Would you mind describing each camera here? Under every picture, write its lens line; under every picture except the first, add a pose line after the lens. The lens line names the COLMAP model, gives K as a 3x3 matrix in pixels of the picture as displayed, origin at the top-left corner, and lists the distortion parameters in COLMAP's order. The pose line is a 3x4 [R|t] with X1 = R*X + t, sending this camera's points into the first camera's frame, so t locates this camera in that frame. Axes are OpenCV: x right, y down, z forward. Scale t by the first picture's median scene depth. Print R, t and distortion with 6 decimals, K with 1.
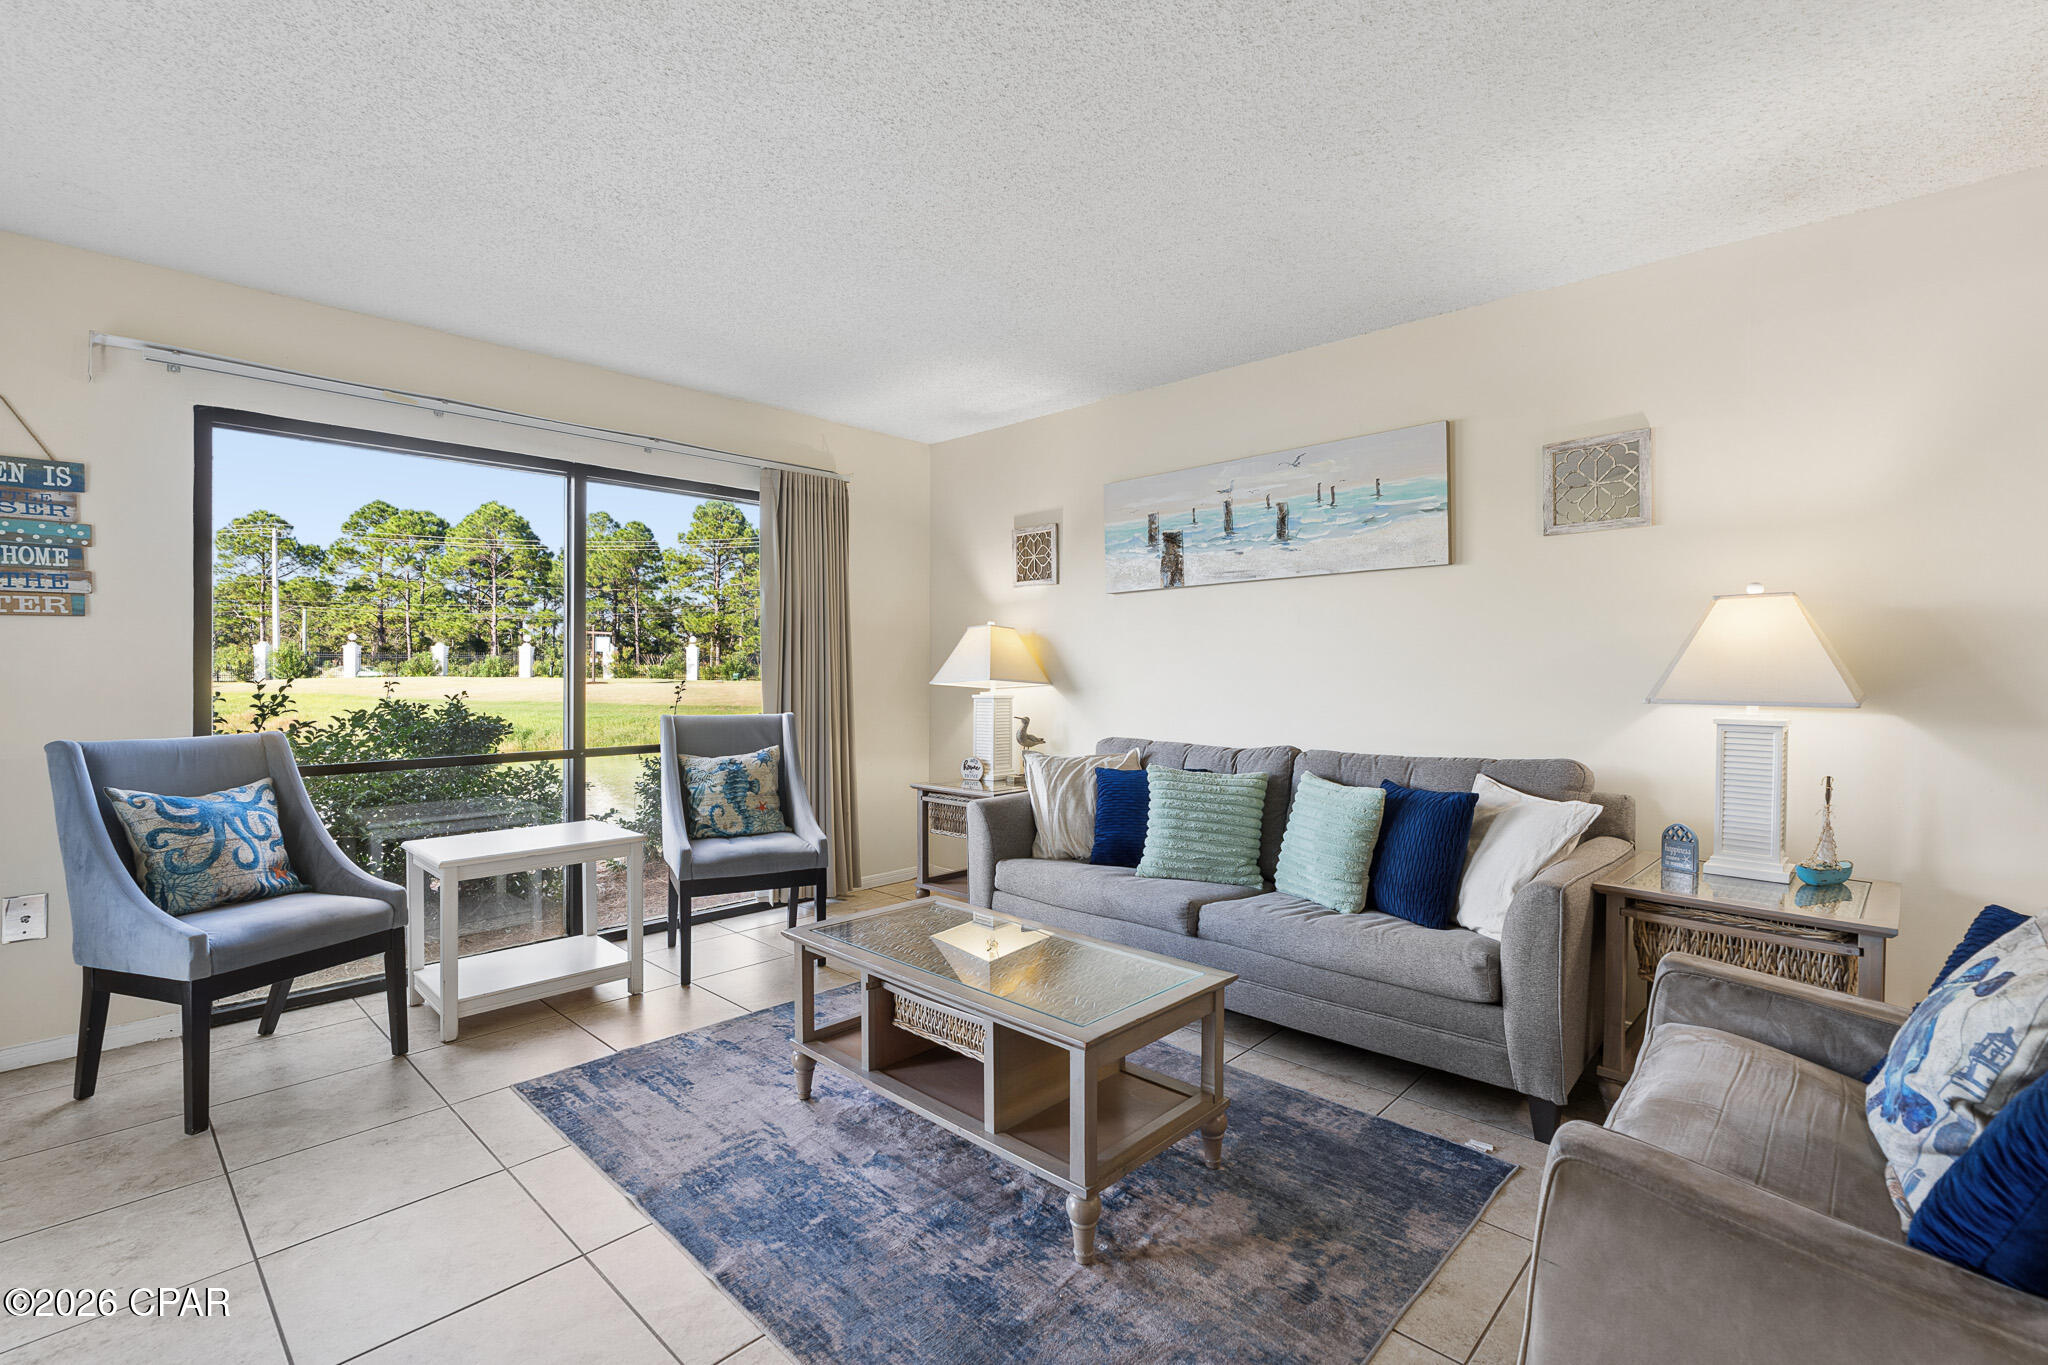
lens RADIAL K [[922.1, 0, 1014.1], [0, 922.1, 672.0], [0, 0, 1]] dist [-0.006940, 0.003072]
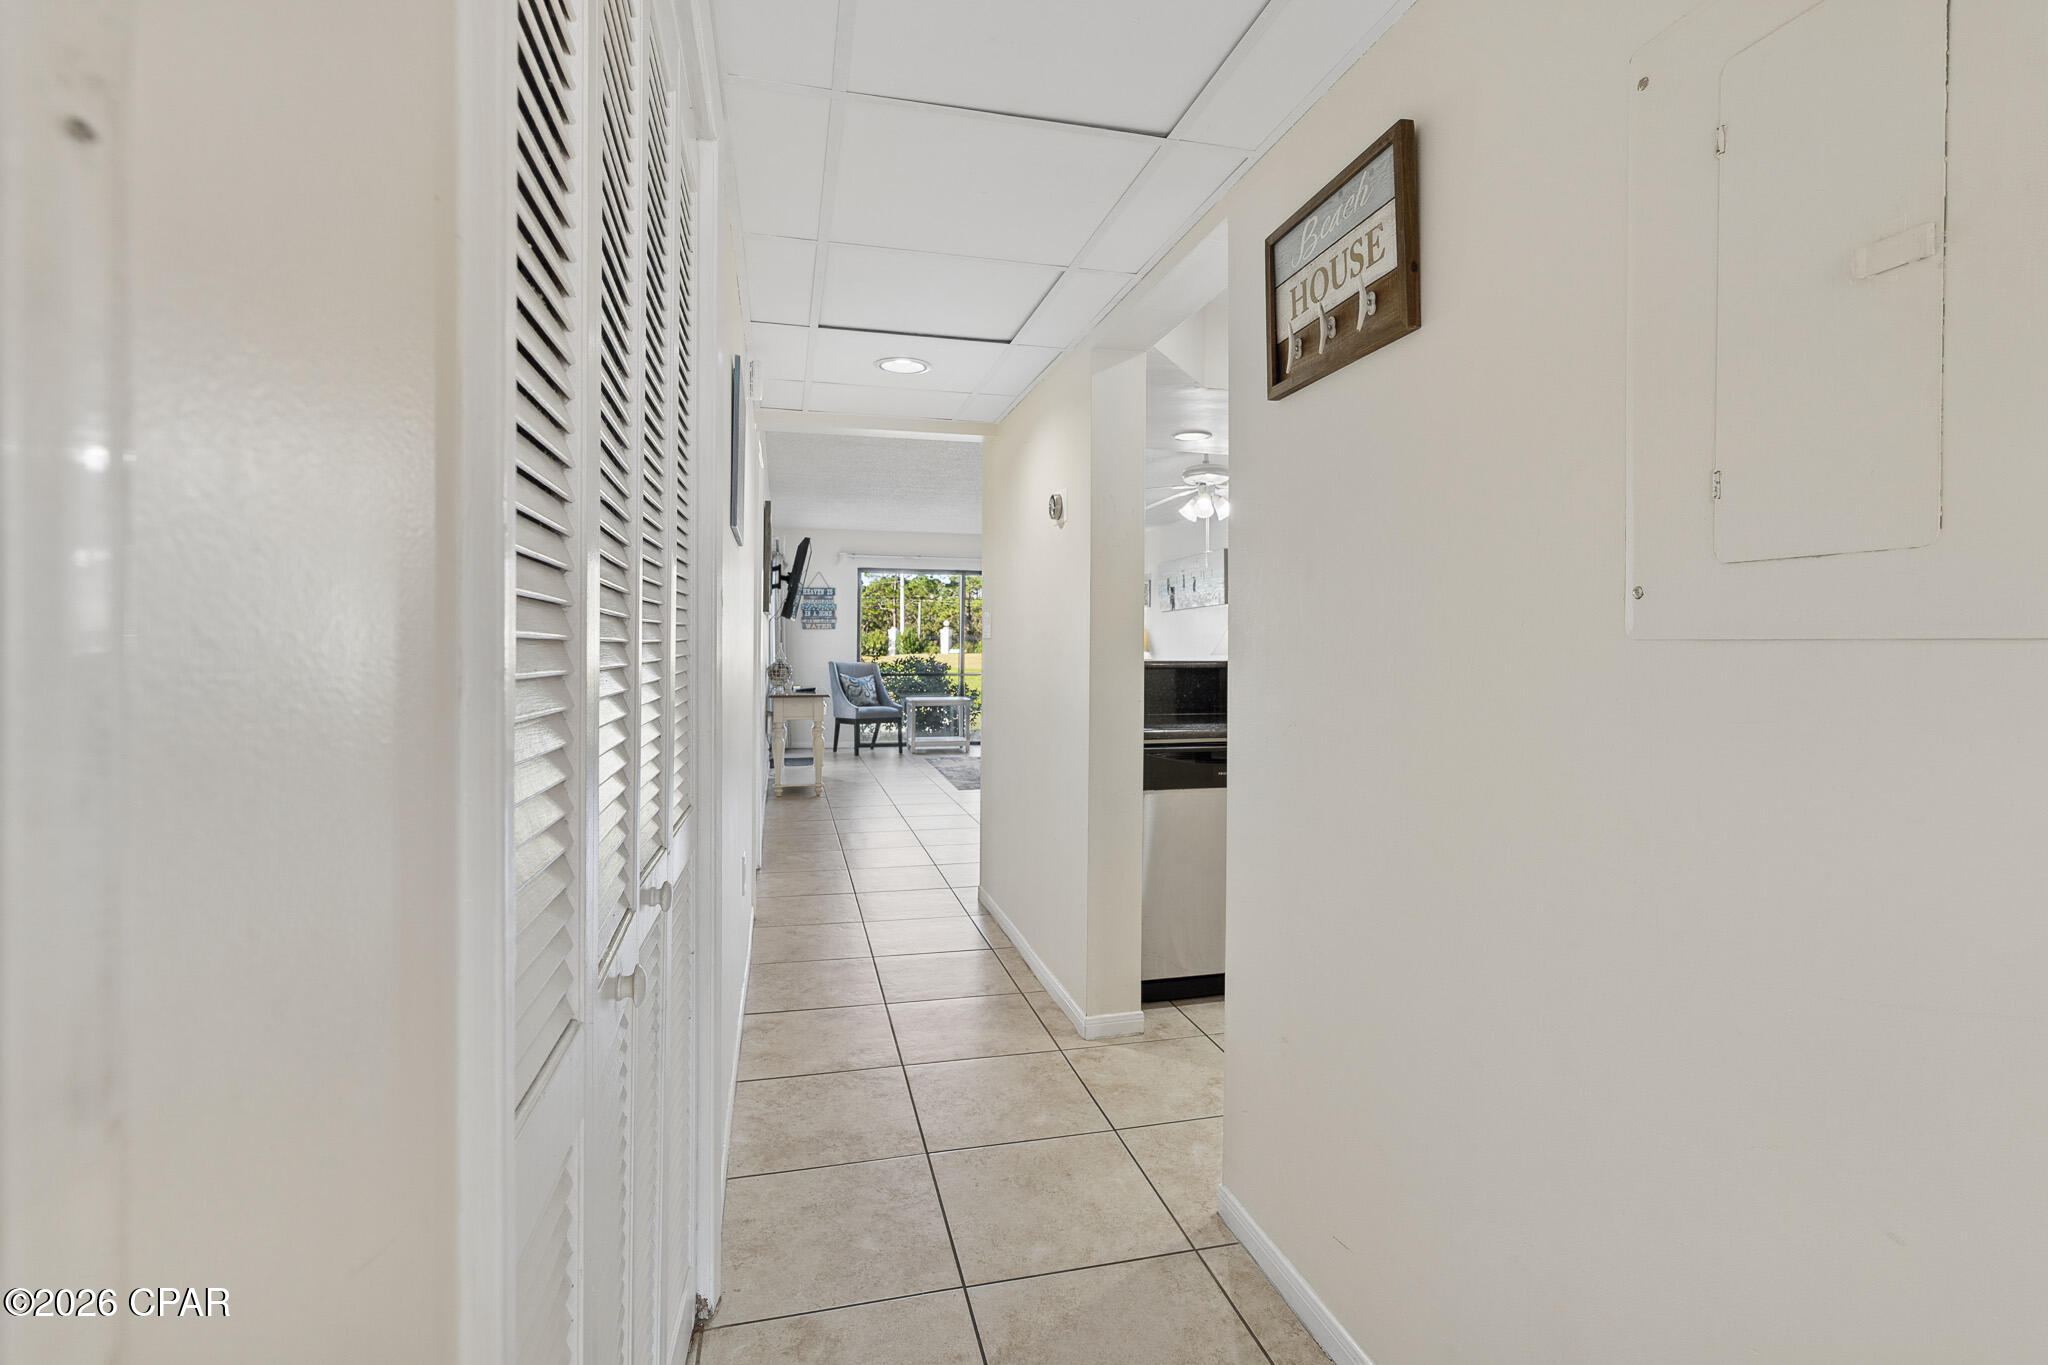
lens RADIAL K [[922.1, 0, 1019.8], [0, 922.1, 635.7], [0, 0, 1]] dist [-0.006940, 0.003072]
pose [[0.851412, -0.003285, -0.524487, 1.171177], [-0.006273, 0.999845, -0.016444, 0.017118], [0.524459, 0.017291, 0.851260, -1.320368]]
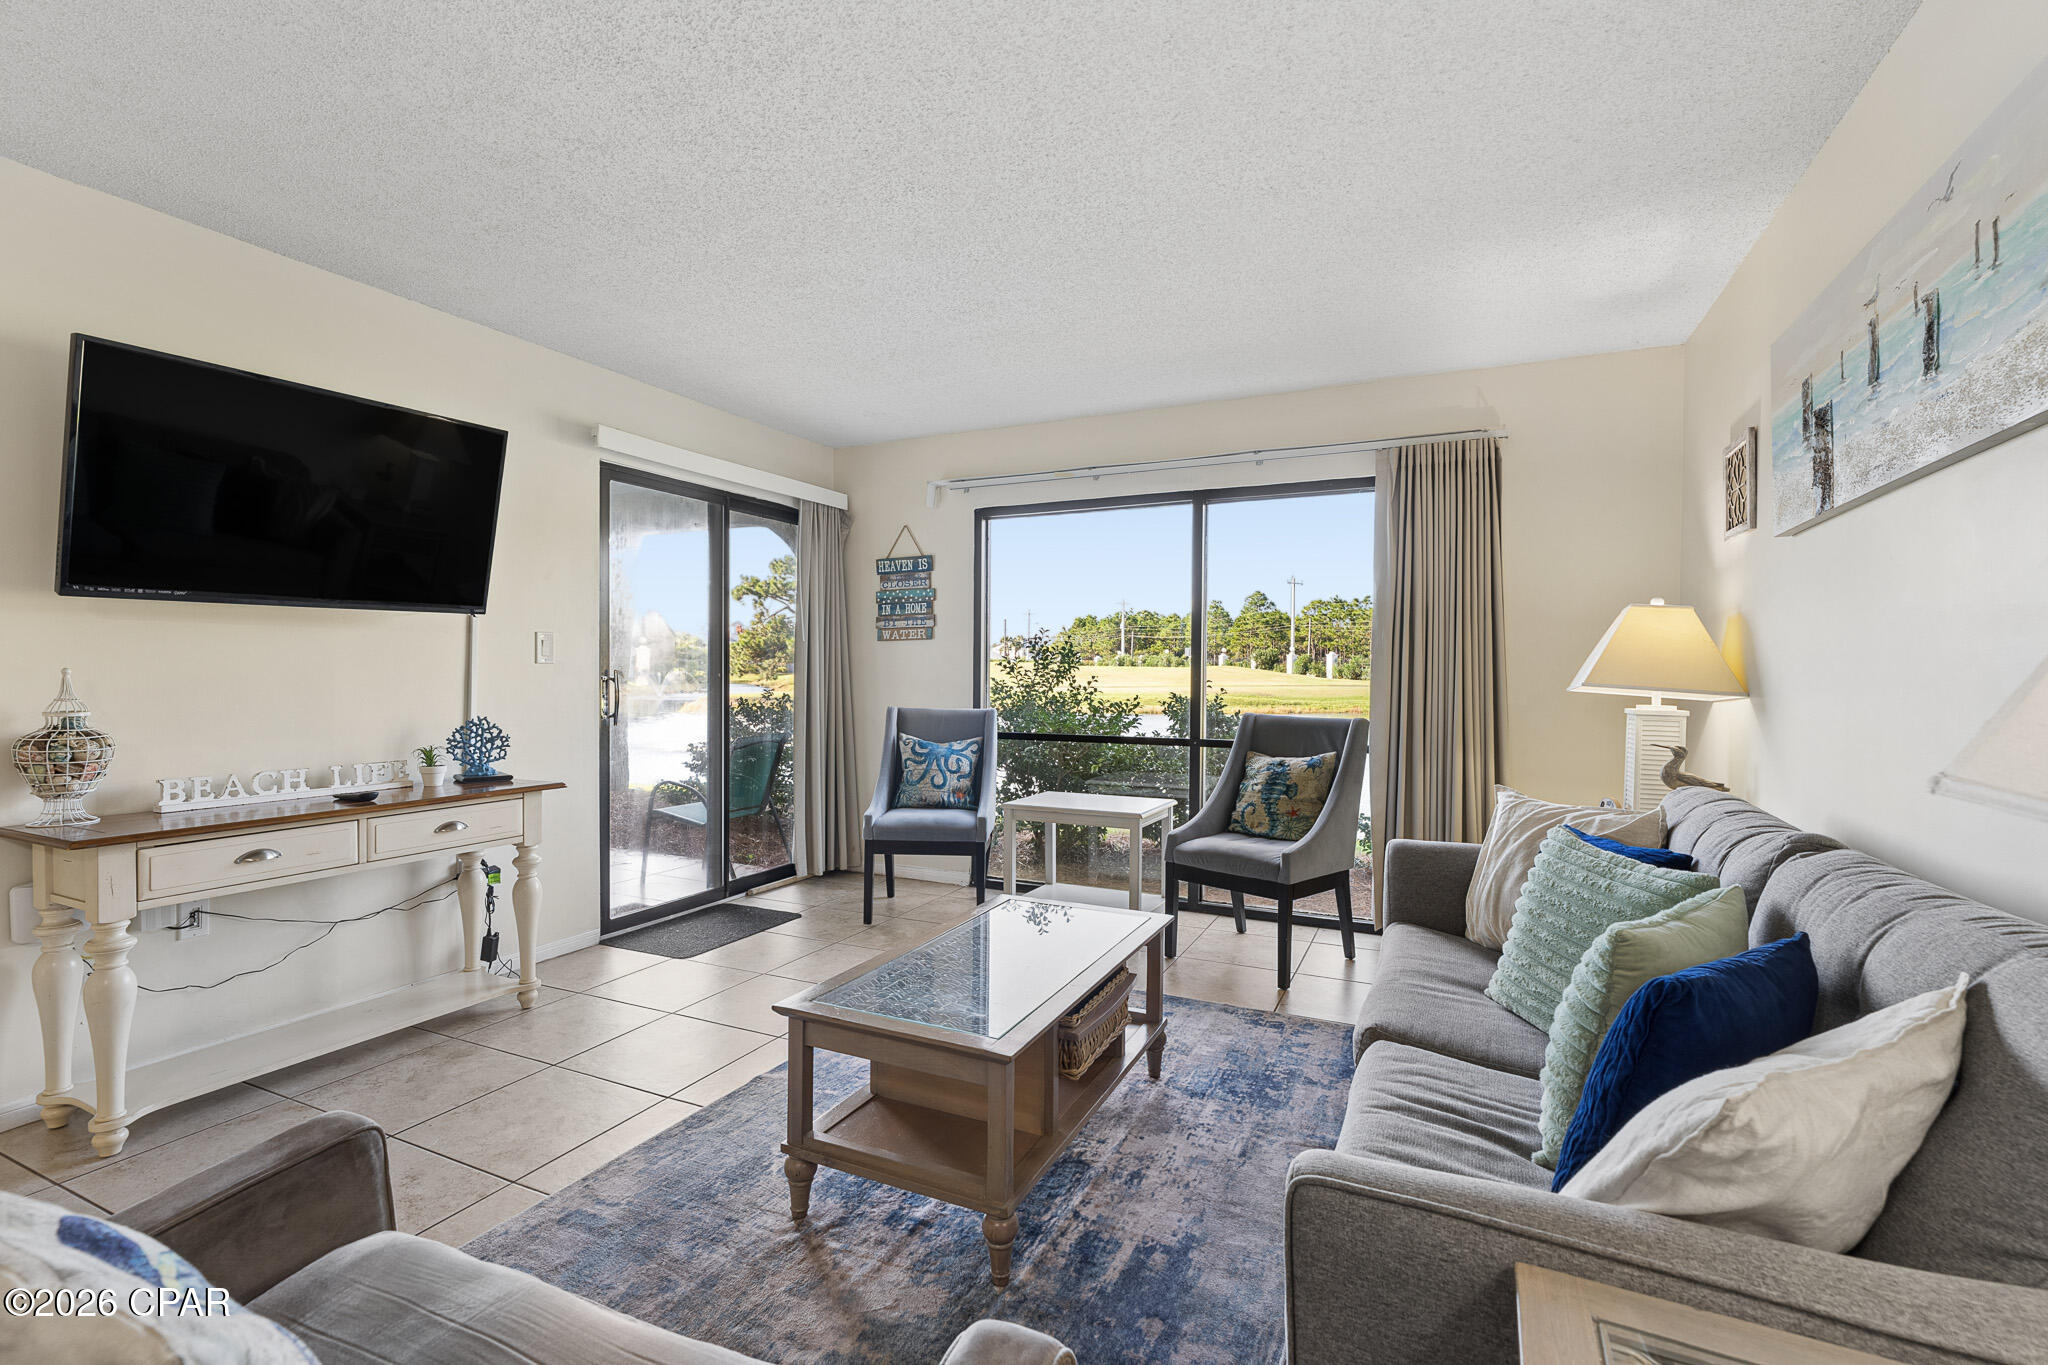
lens RADIAL K [[922.1, 0, 1009.1], [0, 922.1, 677.3], [0, 0, 1]] dist [-0.006940, 0.003072]
pose [[0.310126, 0.007925, -0.950663, 0.569080], [-0.007148, 0.999956, 0.006004, 0.001505], [0.950669, 0.004933, 0.310169, 0.437465]]
